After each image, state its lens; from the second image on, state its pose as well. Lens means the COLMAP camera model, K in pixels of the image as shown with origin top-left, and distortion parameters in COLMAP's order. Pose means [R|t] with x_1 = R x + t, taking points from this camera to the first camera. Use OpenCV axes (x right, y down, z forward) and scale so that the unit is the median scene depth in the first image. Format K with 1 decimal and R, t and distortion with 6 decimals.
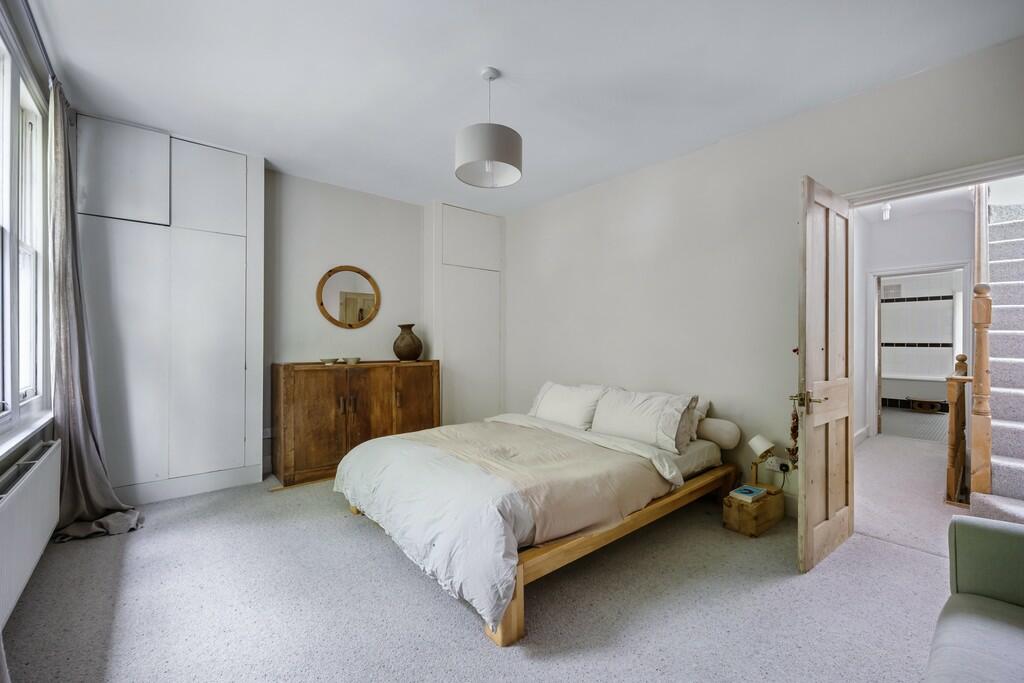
lens RADIAL K [[416.4, 0, 512.7], [0, 416.4, 340.9], [0, 0, 1]] dist [0.002759, 0.000091]
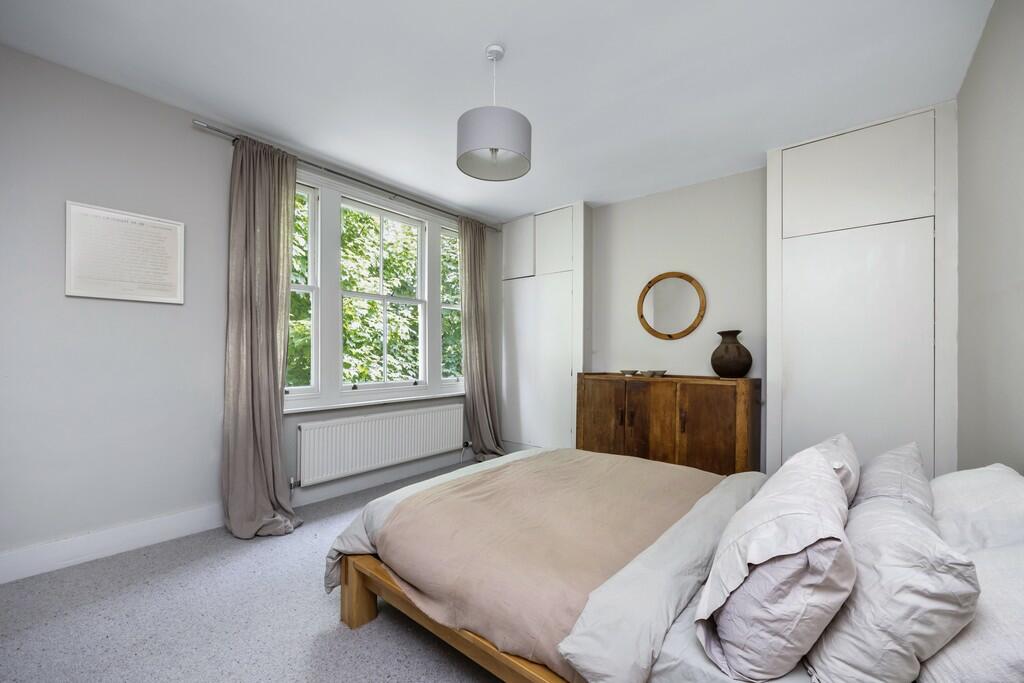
lens RADIAL K [[416.4, 0, 512.5], [0, 416.4, 350.4], [0, 0, 1]] dist [0.002759, 0.000091]
pose [[0.167153, -0.016176, -0.985798, 0.499604], [-0.003879, 0.999847, -0.017064, 0.012673], [0.985923, 0.006676, 0.167065, 0.538257]]
